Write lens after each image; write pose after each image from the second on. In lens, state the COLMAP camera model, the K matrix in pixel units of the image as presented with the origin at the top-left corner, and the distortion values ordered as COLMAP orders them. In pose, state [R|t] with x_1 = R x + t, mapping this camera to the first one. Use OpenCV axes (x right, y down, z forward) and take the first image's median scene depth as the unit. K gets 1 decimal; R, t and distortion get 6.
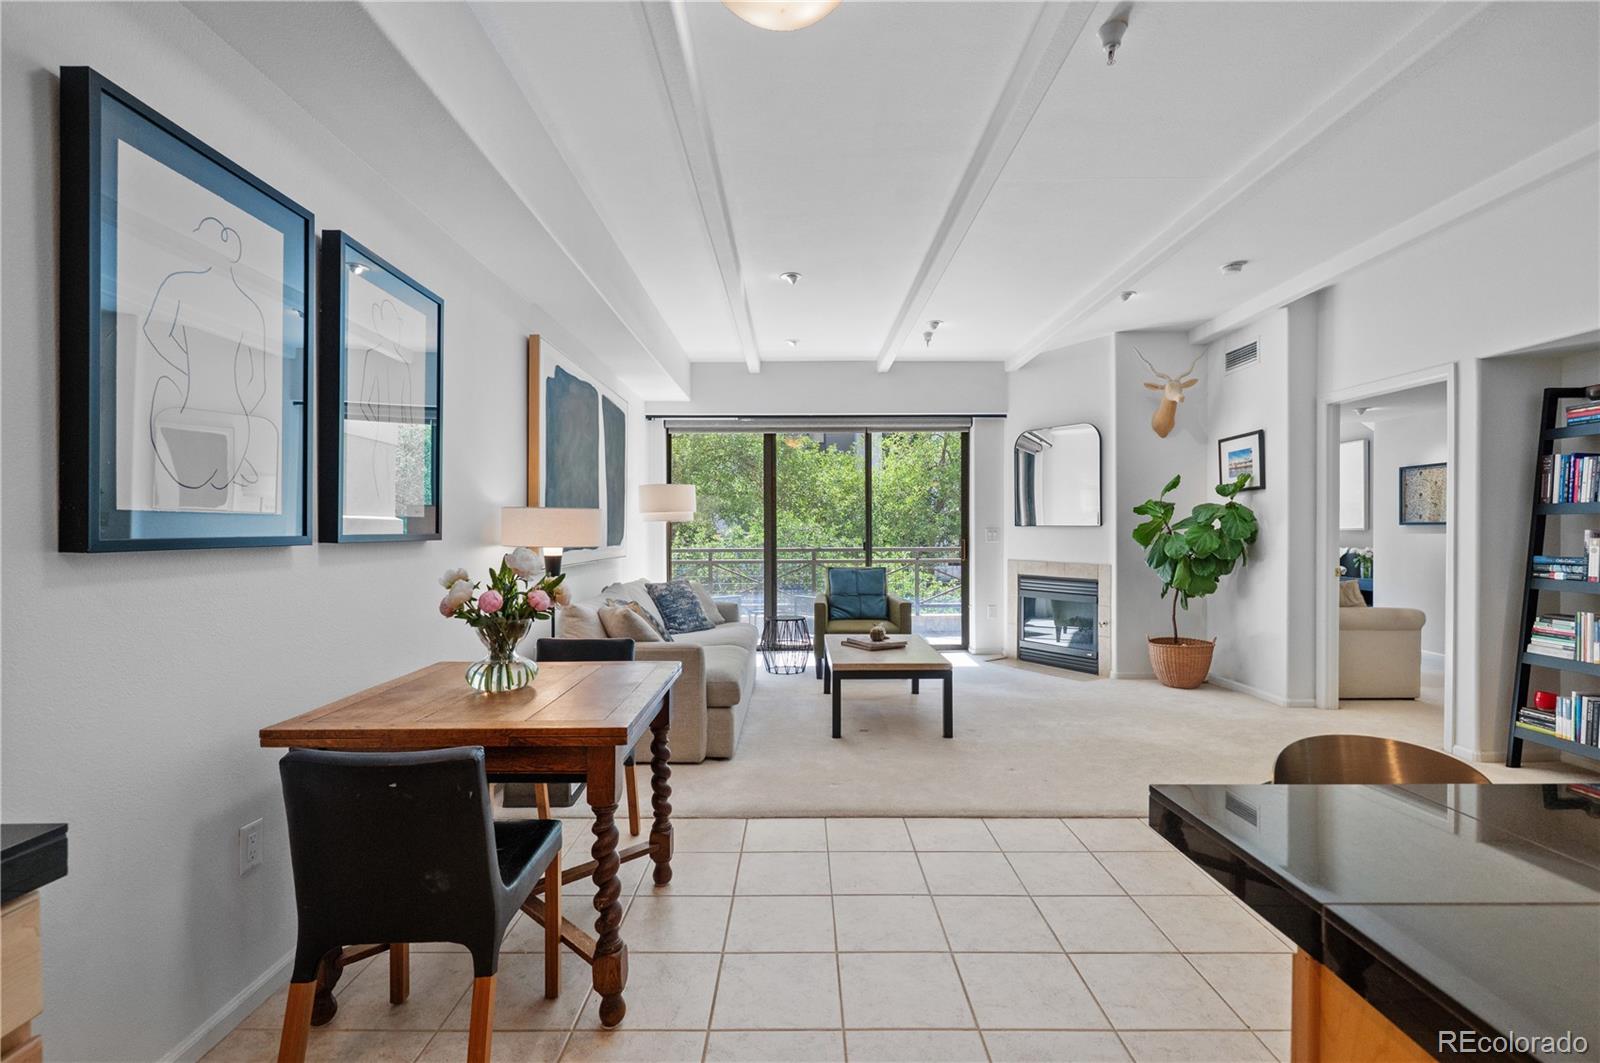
lens RADIAL K [[738.5, 0, 819.7], [0, 738.5, 536.4], [0, 0, 1]] dist [-0.000836, 0.000238]
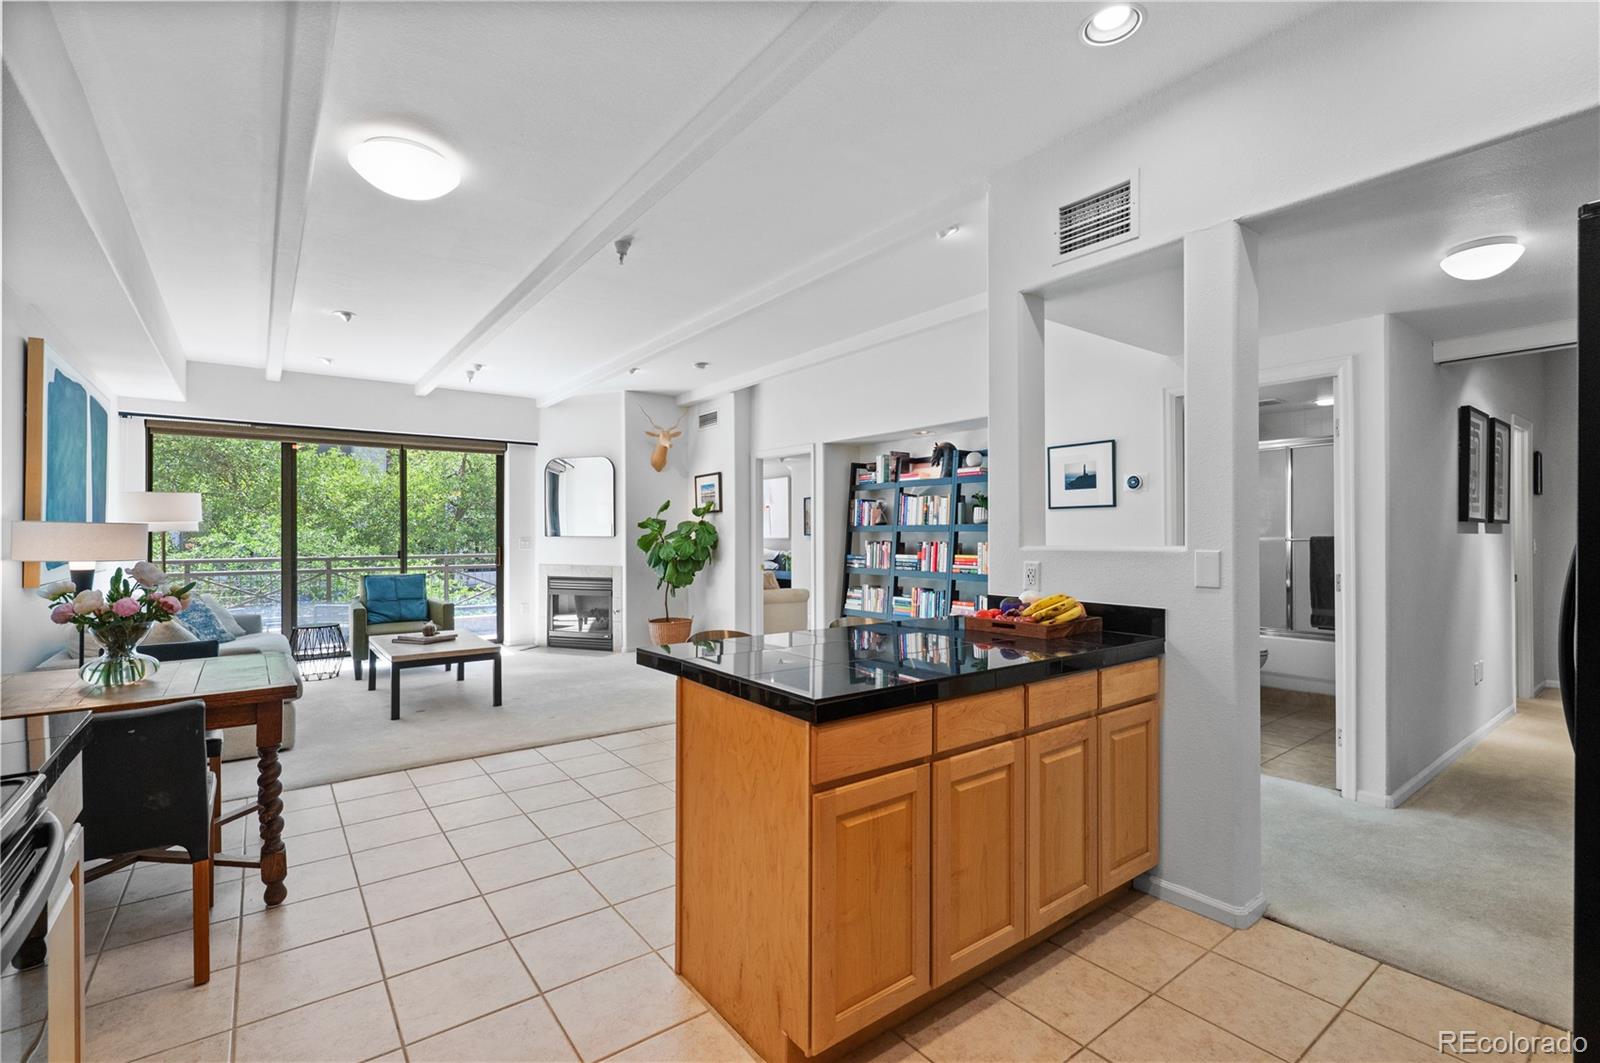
lens RADIAL K [[697.5, 0, 809.0], [0, 697.5, 535.1], [0, 0, 1]] dist [0.000792, 0.000538]
pose [[0.803210, 0.001541, 0.595694, -0.084409], [0.004471, 0.999953, -0.008615, -0.005085], [-0.595679, 0.009583, 0.803165, -0.213286]]
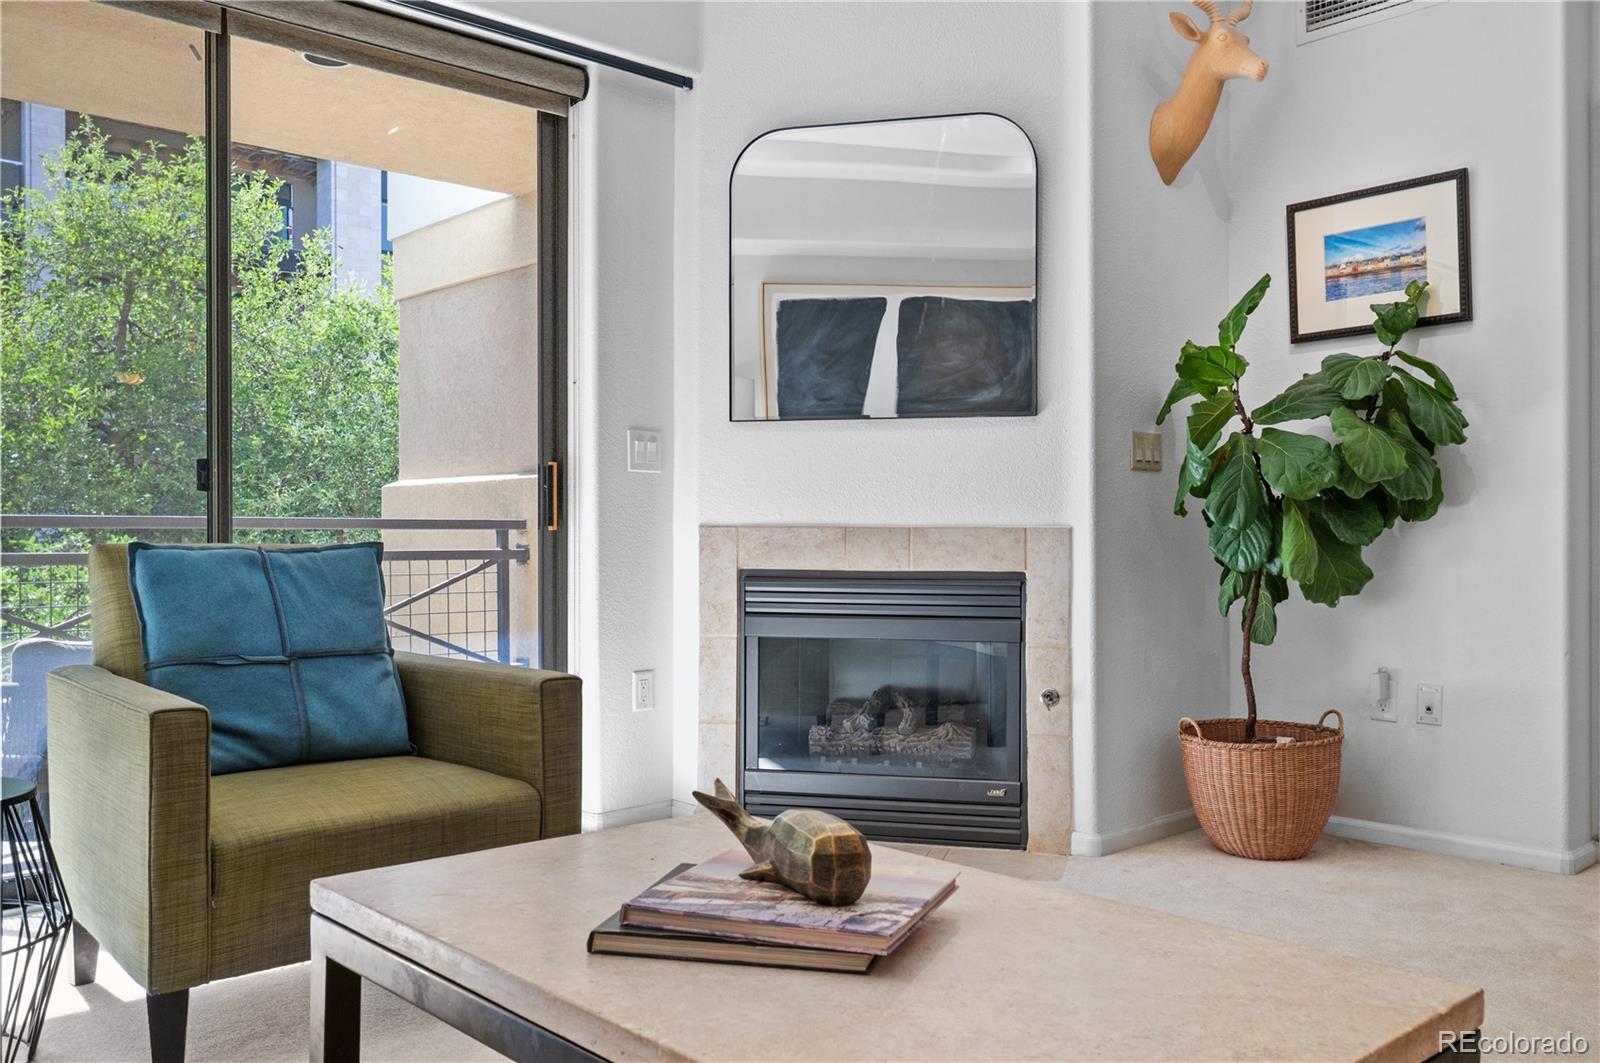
lens RADIAL K [[1285.8, 0, 799.0], [0, 1285.8, 552.6], [0, 0, 1]] dist [0.002357, -0.001887]
pose [[0.747280, -0.003379, 0.664500, -0.110283], [0.002694, 0.999994, 0.002056, 0.053023], [-0.664504, 0.000254, 0.747285, 0.689019]]
